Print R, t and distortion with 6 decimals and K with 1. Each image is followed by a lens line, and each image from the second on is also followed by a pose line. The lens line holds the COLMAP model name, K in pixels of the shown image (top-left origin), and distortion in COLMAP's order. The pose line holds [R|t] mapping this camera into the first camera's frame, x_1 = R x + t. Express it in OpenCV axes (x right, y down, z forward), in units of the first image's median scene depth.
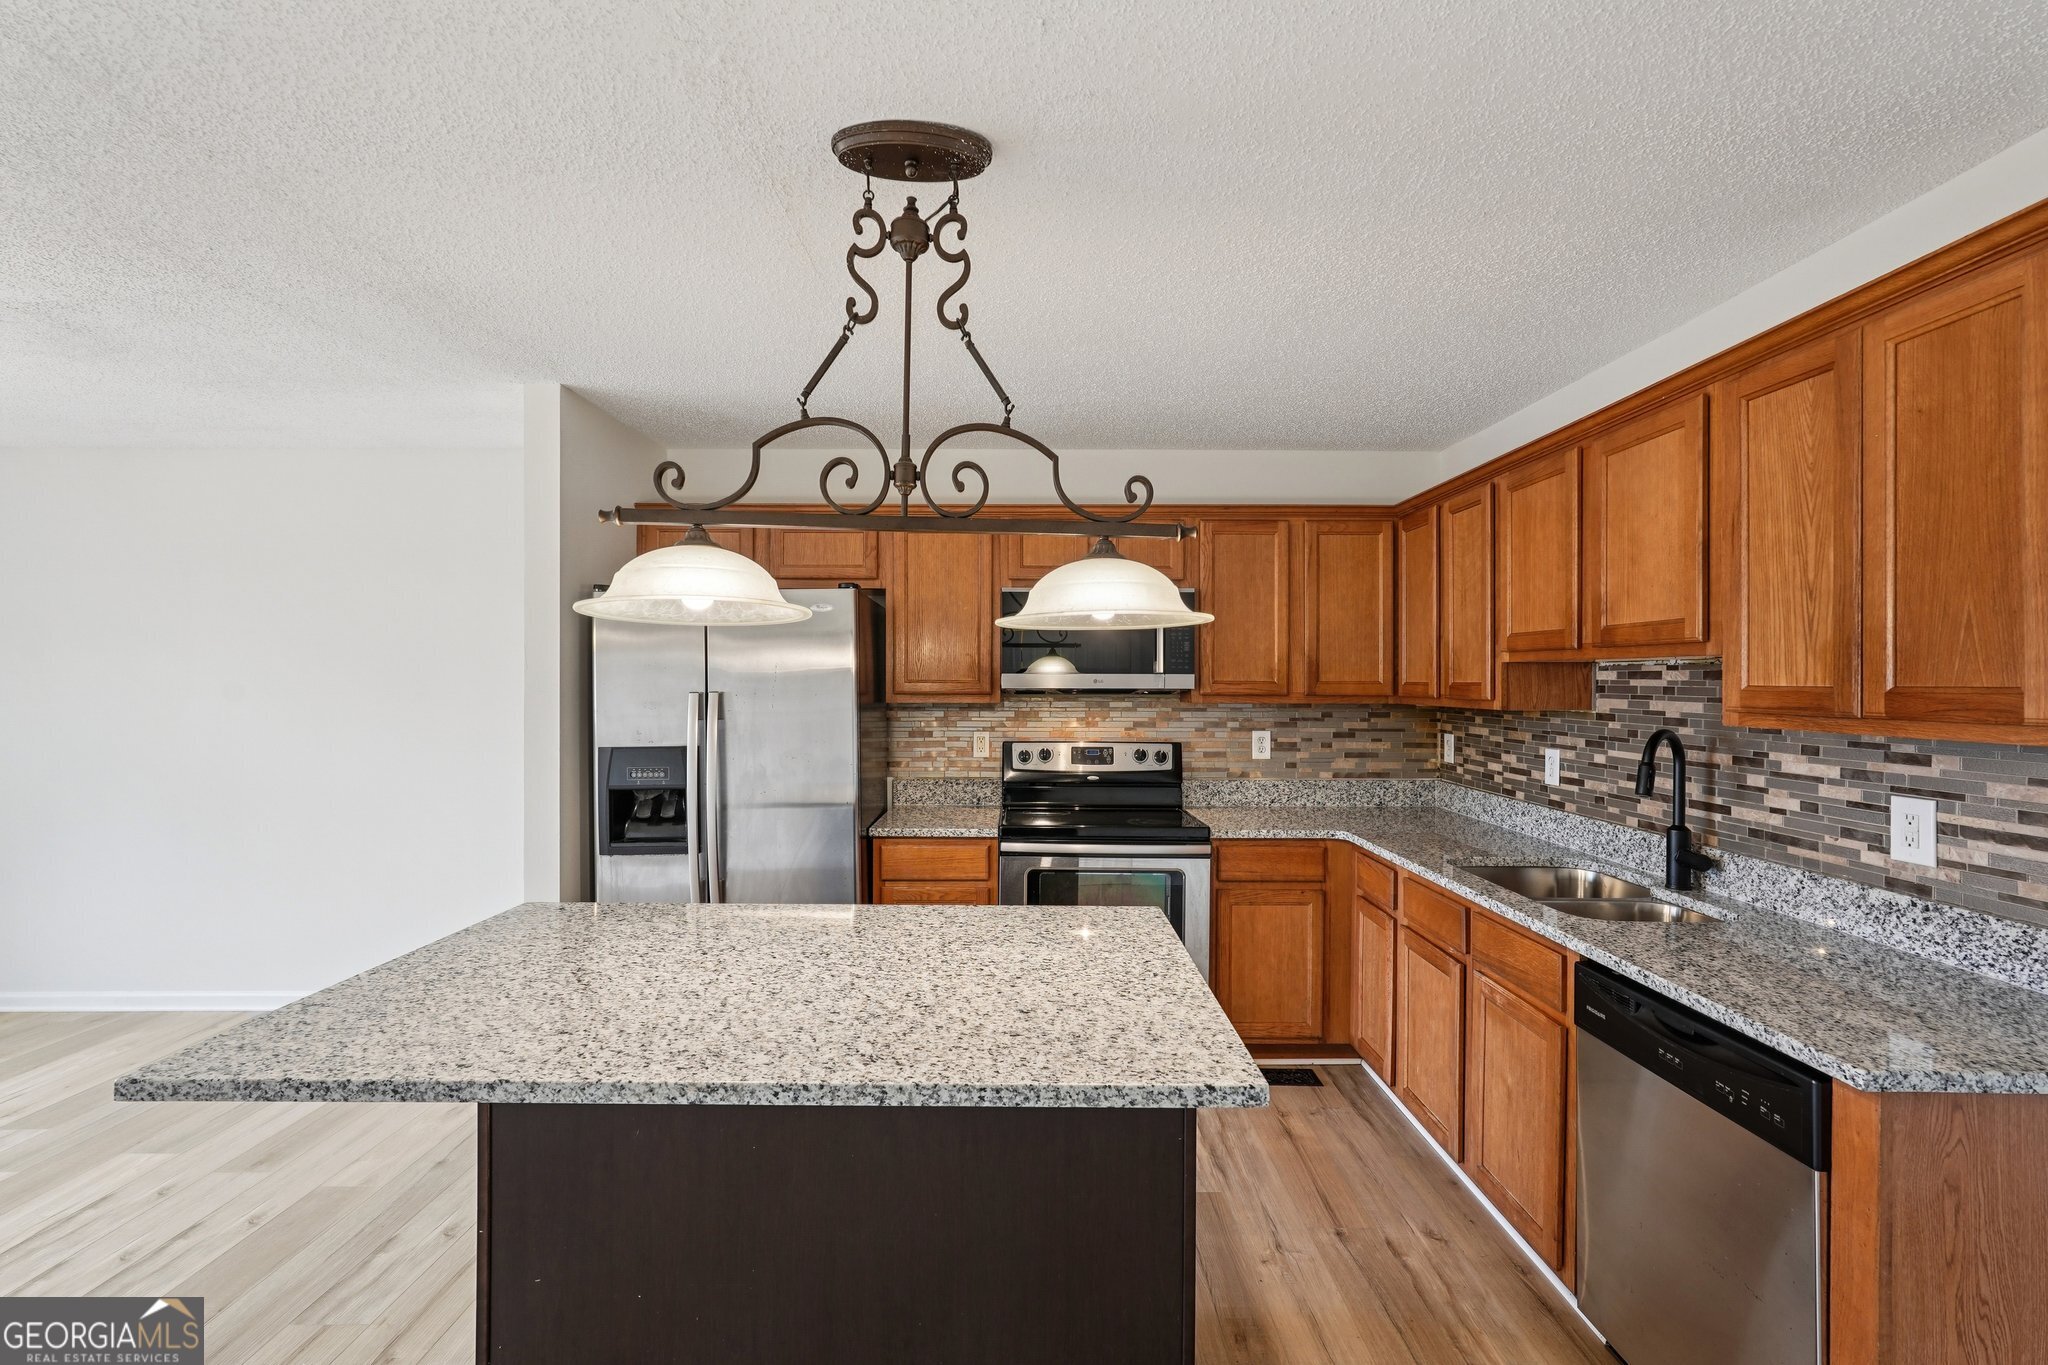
lens RADIAL K [[911.3, 0, 1027.9], [0, 911.3, 687.5], [0, 0, 1]] dist [-0.012500, 0.007649]
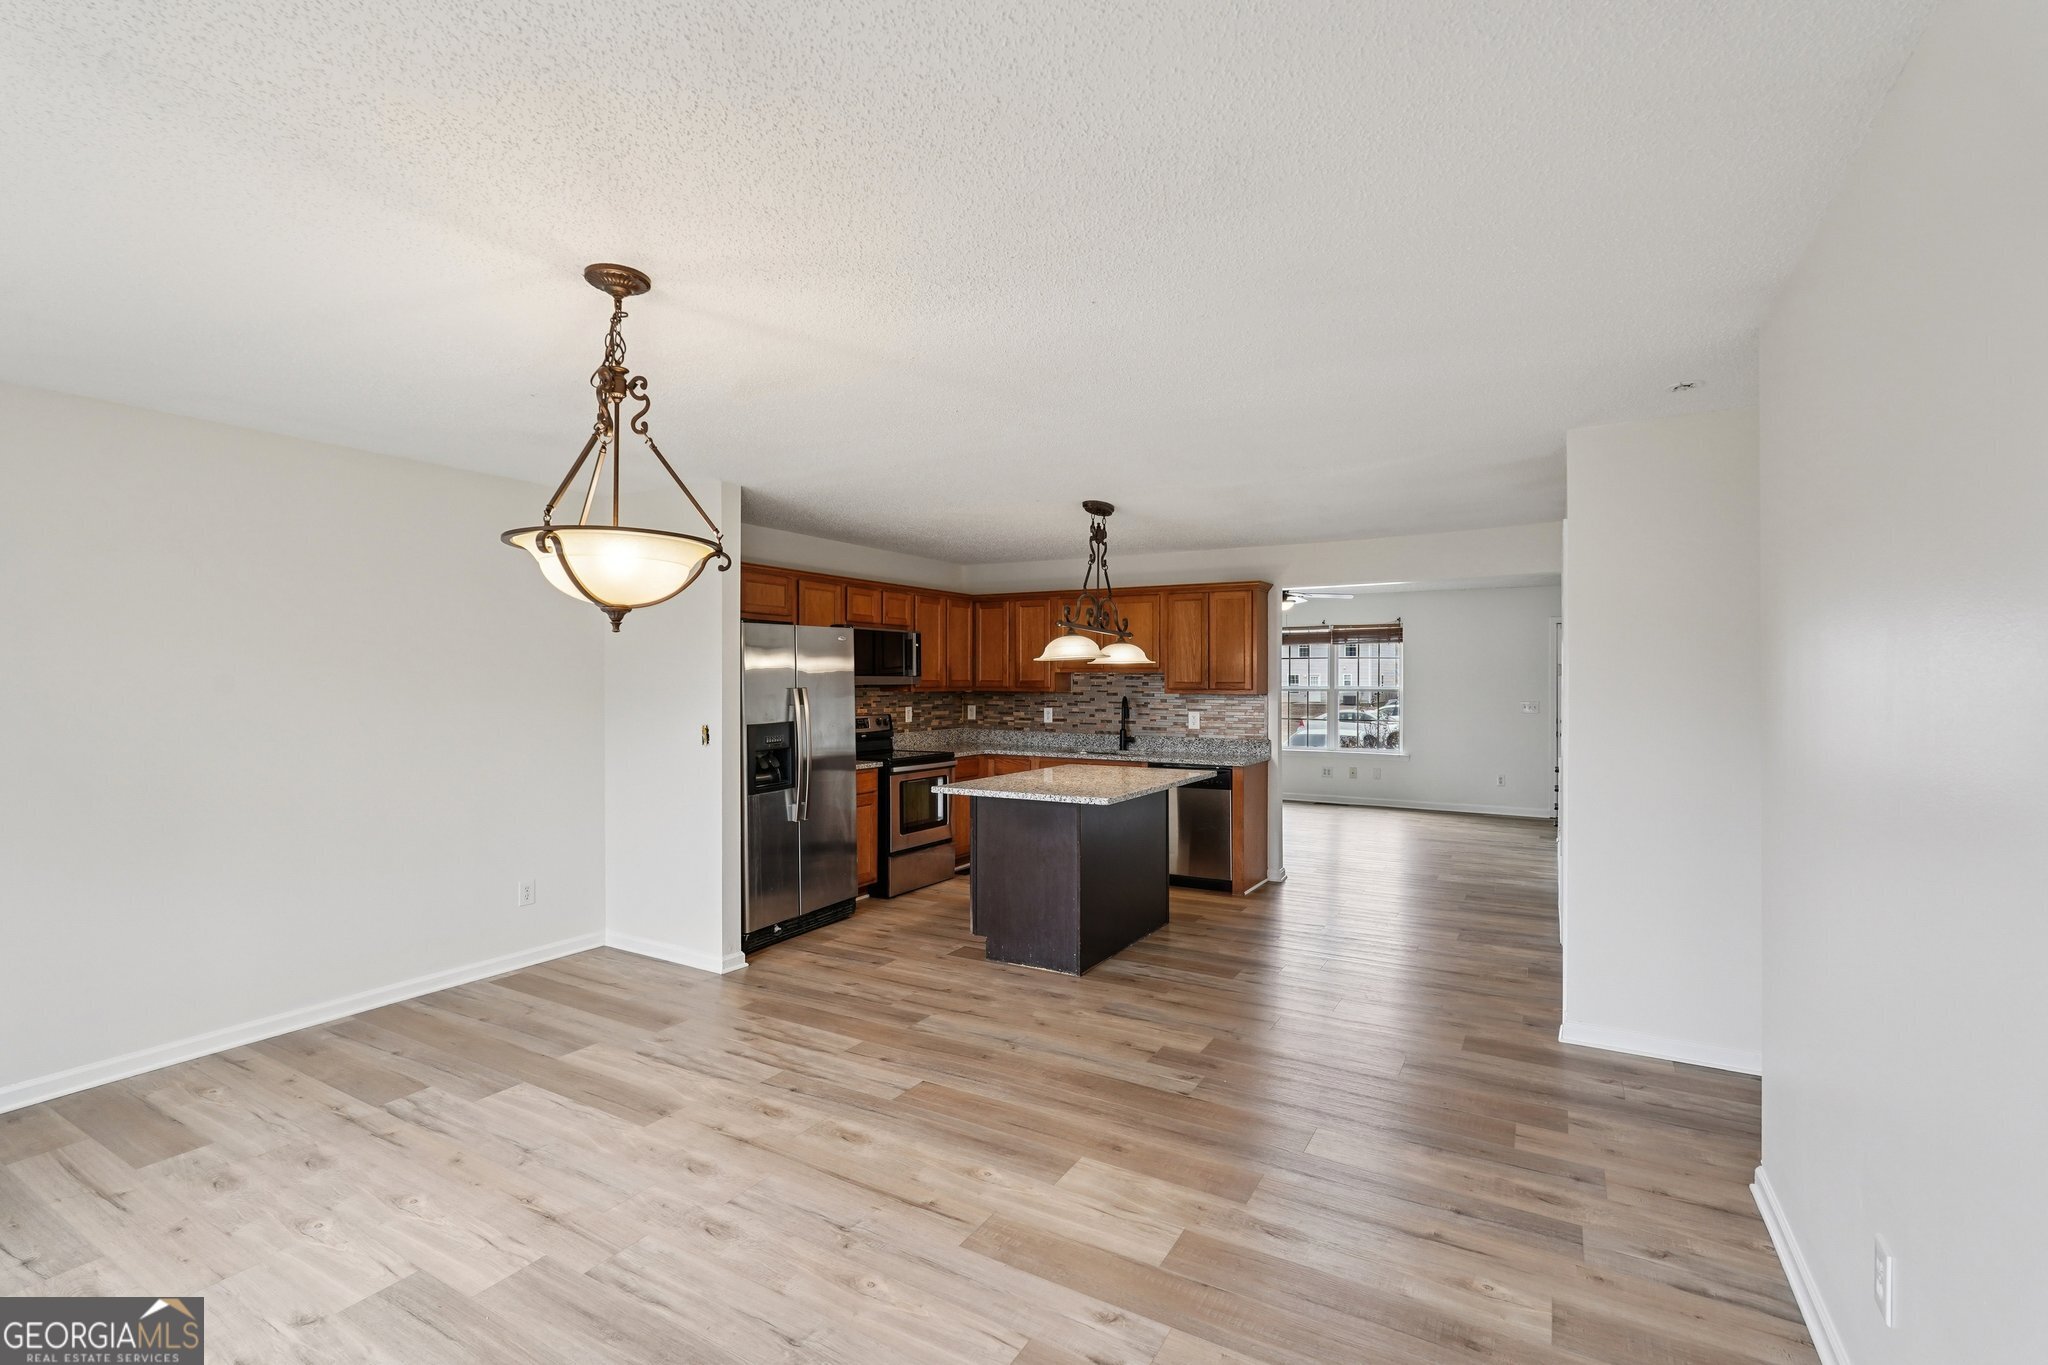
lens RADIAL K [[911.3, 0, 1022.5], [0, 911.3, 675.9], [0, 0, 1]] dist [-0.012500, 0.007649]
pose [[0.507333, 0.001153, 0.861749, -1.560216], [0.005604, 0.999974, -0.004637, -0.006714], [-0.861732, 0.007182, 0.507313, -0.176242]]
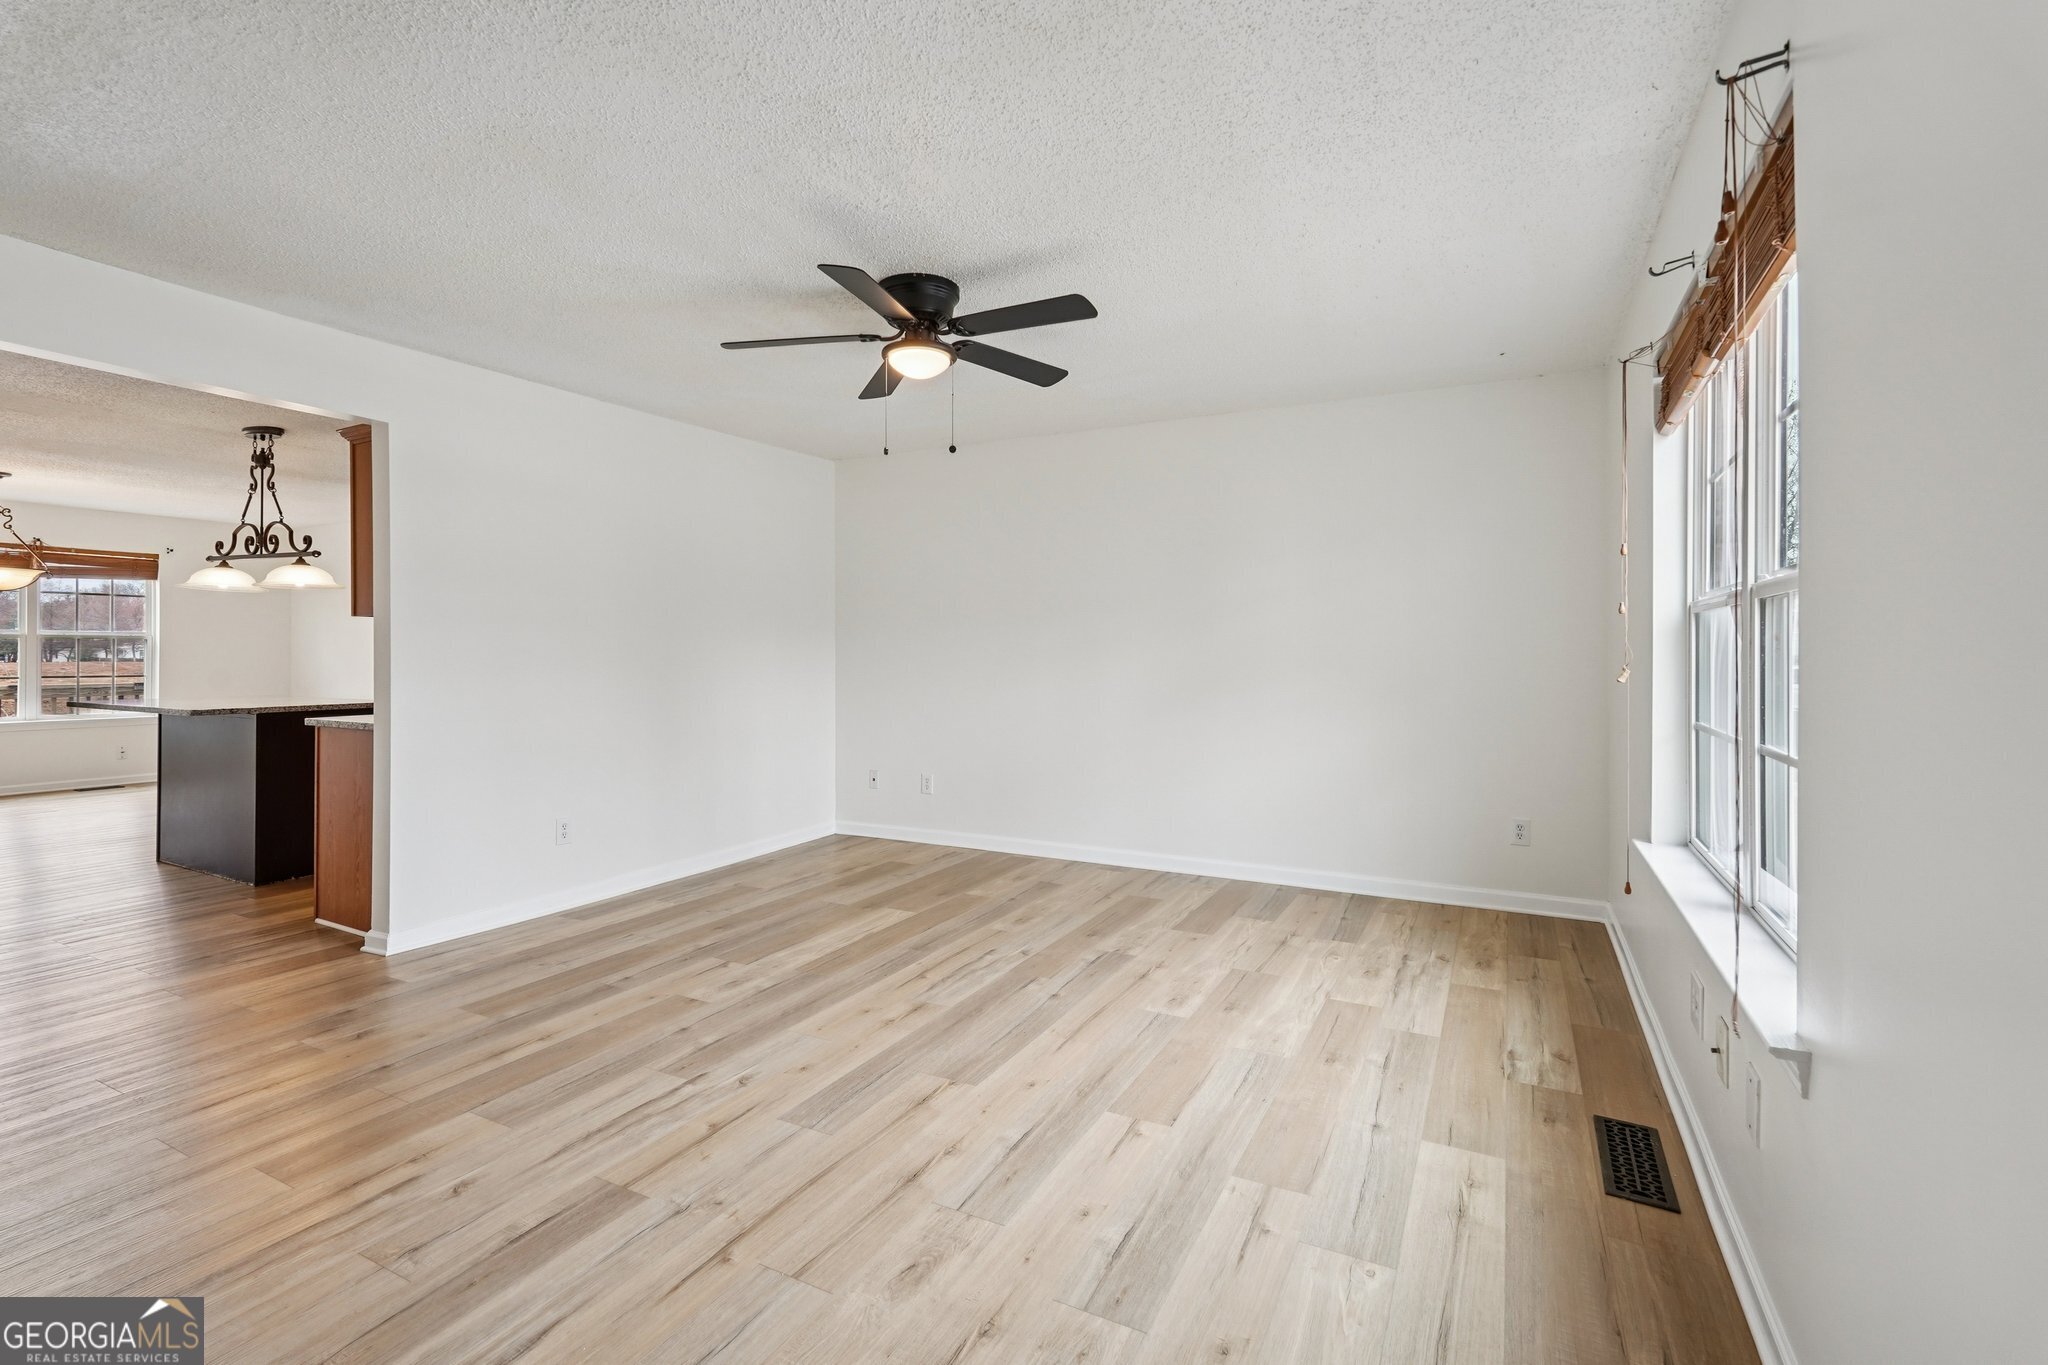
lens RADIAL K [[911.3, 0, 1037.0], [0, 911.3, 657.0], [0, 0, 1]] dist [-0.012500, 0.007649]
pose [[0.886942, 0.000332, -0.461881, 1.912117], [-0.000299, 1.000000, 0.000144, 0.082572], [0.461881, 0.000011, 0.886942, -0.258700]]
